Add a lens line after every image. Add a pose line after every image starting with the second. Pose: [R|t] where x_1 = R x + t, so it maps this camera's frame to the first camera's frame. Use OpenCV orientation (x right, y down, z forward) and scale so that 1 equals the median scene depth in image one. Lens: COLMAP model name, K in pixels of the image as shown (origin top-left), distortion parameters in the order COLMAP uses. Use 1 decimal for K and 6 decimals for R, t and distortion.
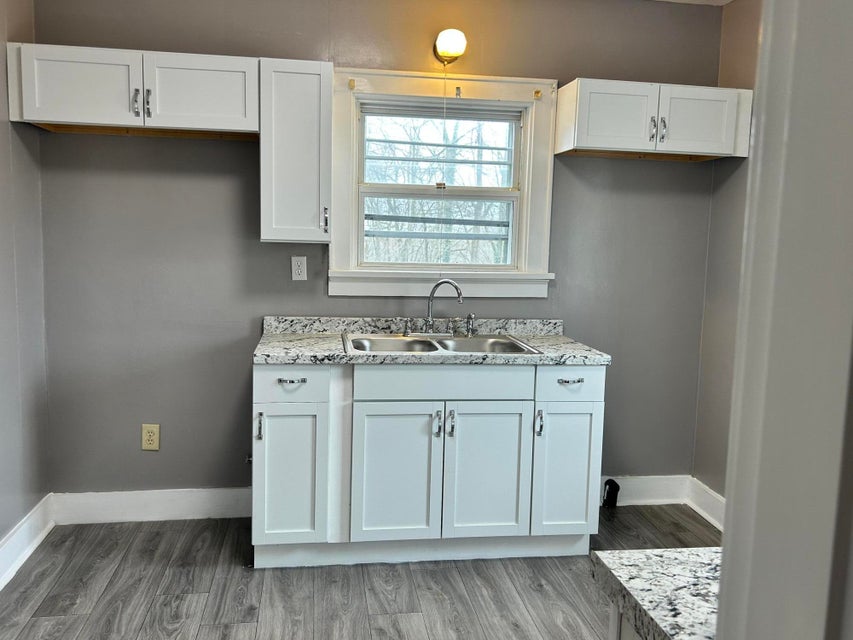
lens RADIAL K [[733.1, 0, 427.6], [0, 733.1, 311.4], [0, 0, 1]] dist [0.046376, -0.035199]
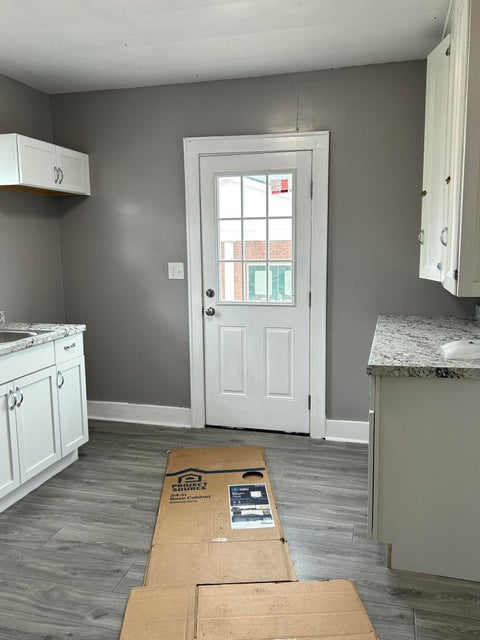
lens RADIAL K [[550.0, 0, 233.6], [0, 550.0, 321.4], [0, 0, 1]] dist [0.046376, -0.035199]
pose [[0.410598, -0.165474, 0.896676, -0.657702], [0.123589, 0.984420, 0.125074, -0.052972], [-0.903402, 0.059464, 0.424652, 0.225467]]
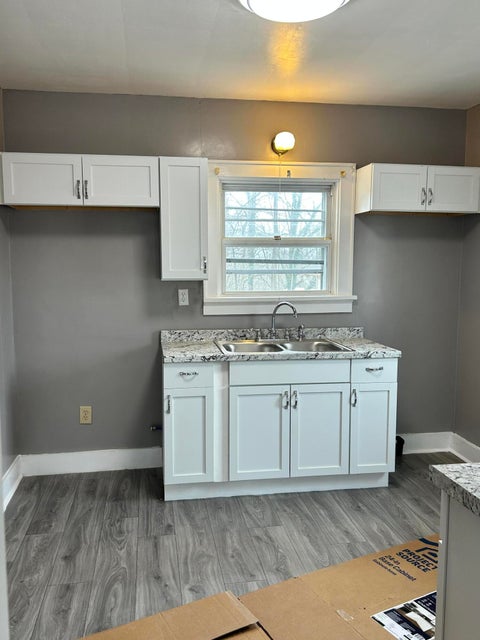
lens RADIAL K [[550.0, 0, 235.5], [0, 550.0, 321.7], [0, 0, 1]] dist [0.046376, -0.035199]
pose [[0.999625, -0.027040, 0.004226, -0.086641], [0.027042, 0.999634, -0.000290, -0.007634], [-0.004217, 0.000404, 0.999991, -0.110030]]
